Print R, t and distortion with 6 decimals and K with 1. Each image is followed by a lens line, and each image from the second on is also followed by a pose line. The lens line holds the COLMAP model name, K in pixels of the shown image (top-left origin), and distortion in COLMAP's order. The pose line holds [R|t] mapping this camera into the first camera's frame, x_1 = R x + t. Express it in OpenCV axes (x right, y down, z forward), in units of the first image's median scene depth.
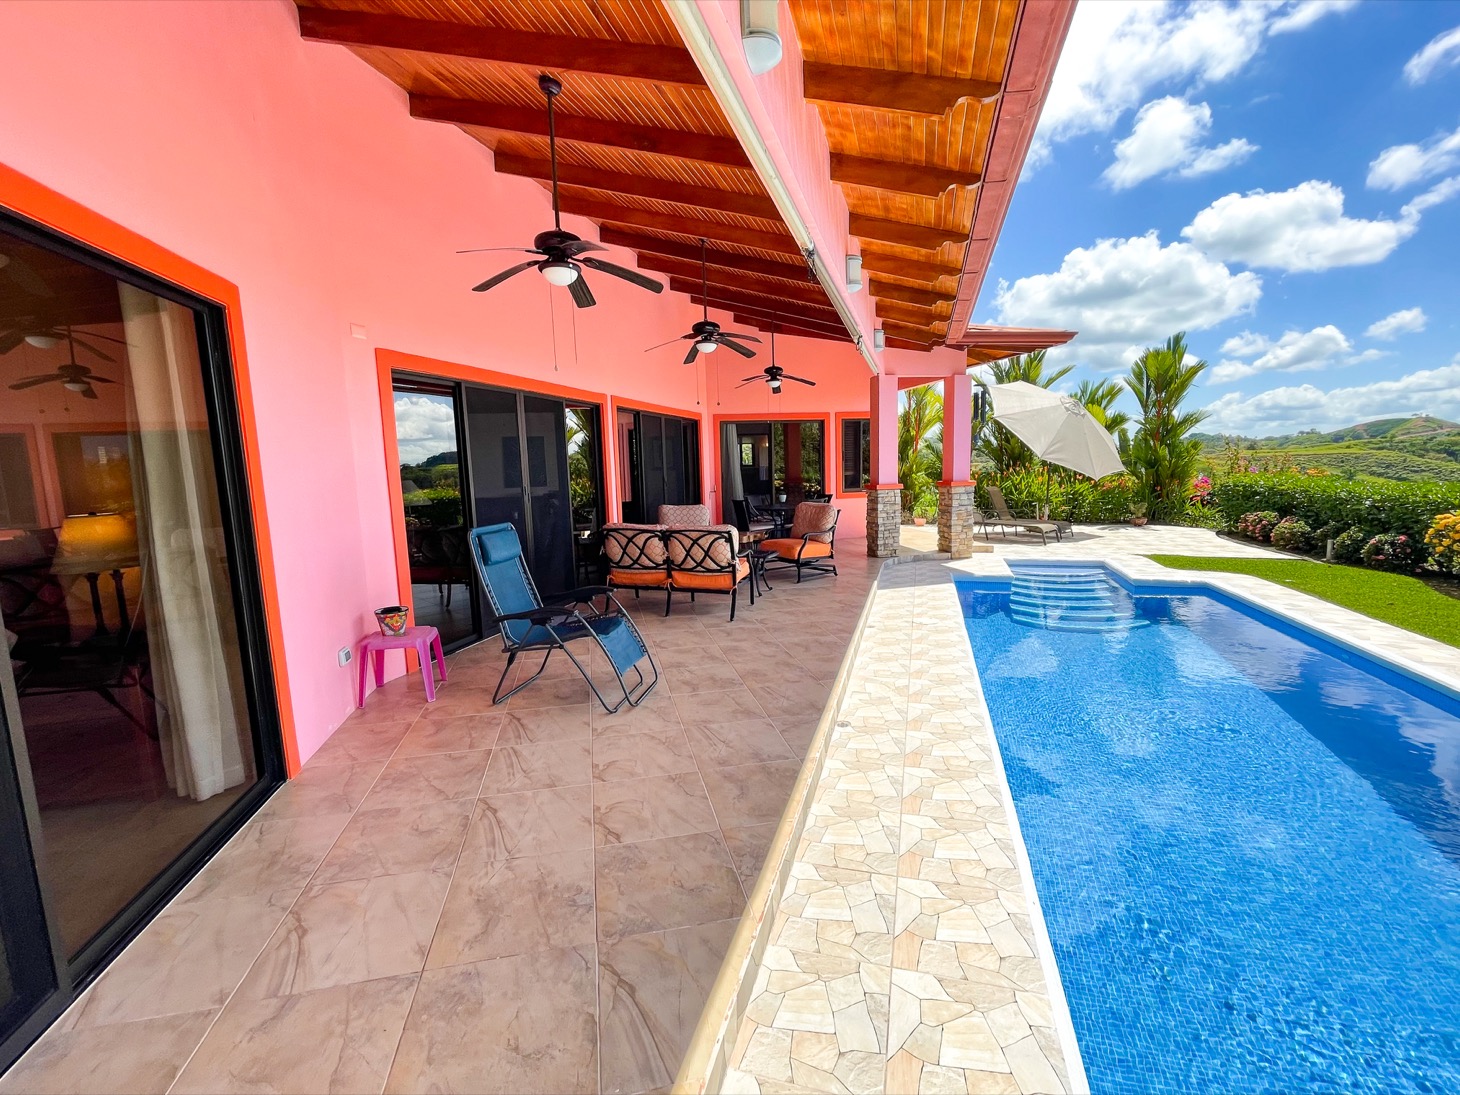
lens RADIAL K [[608.1, 0, 730.0], [0, 608.1, 547.5], [0, 0, 1]] dist [-0.002346, -0.000173]
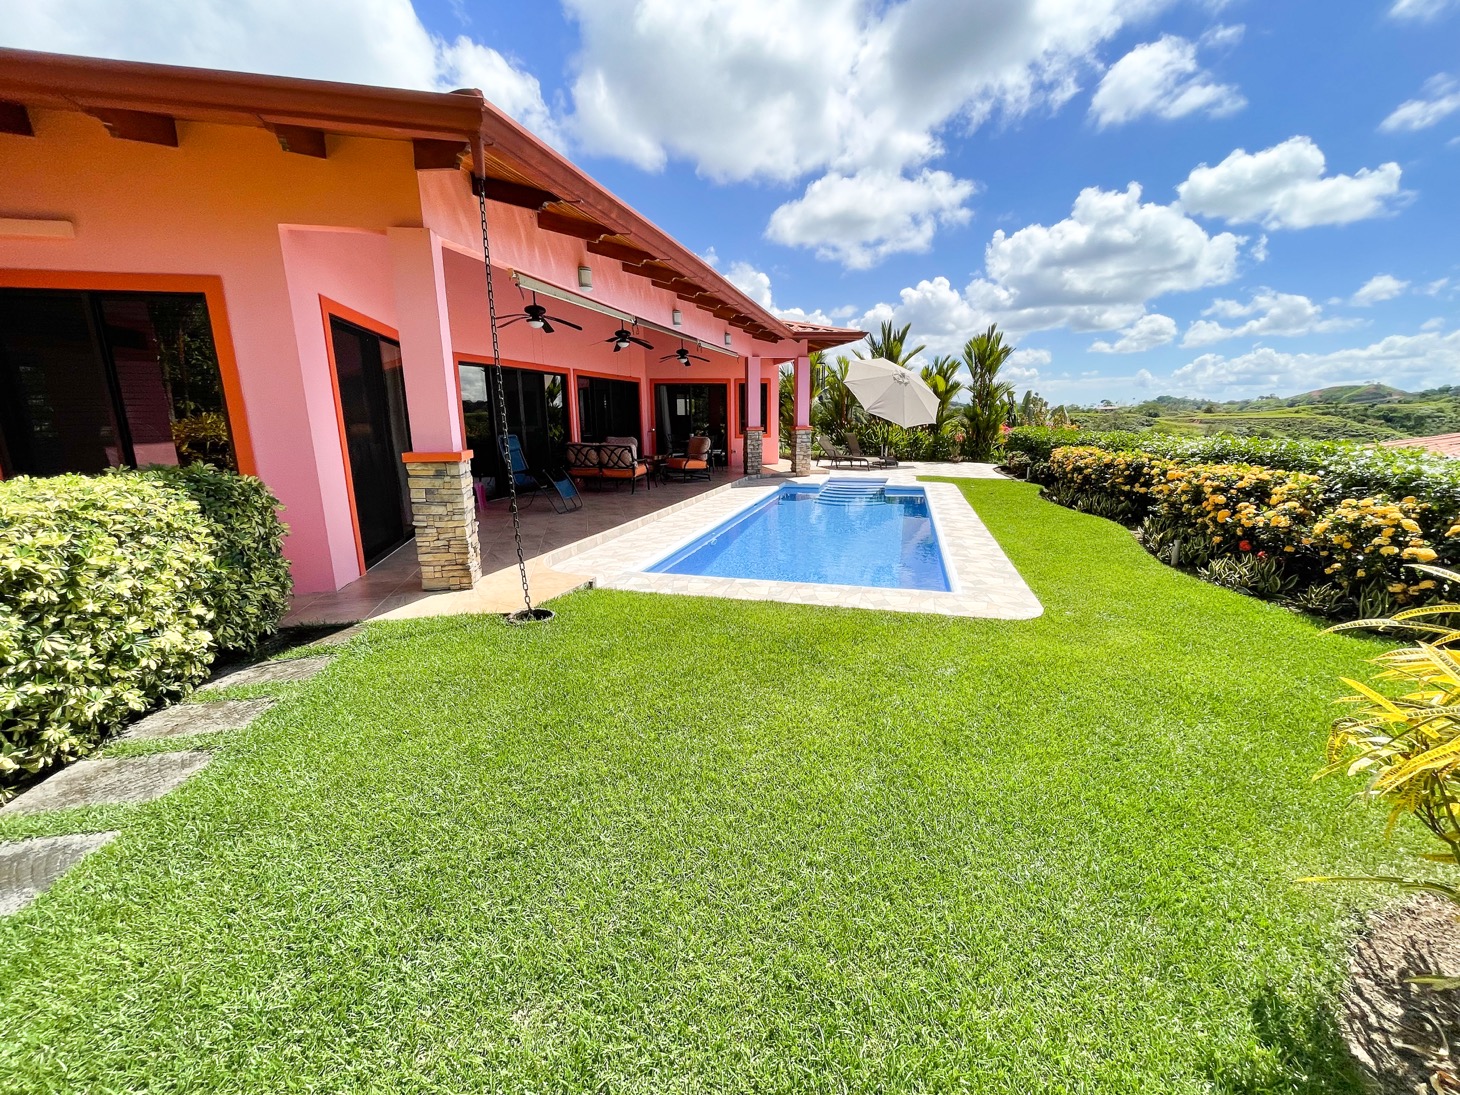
lens RADIAL K [[608.1, 0, 730.0], [0, 608.1, 547.5], [0, 0, 1]] dist [-0.002346, -0.000173]
pose [[0.999833, 0.017419, 0.005599, 0.132914], [-0.017781, 0.997188, 0.072806, 0.063313], [-0.004315, -0.072893, 0.997330, -0.400120]]
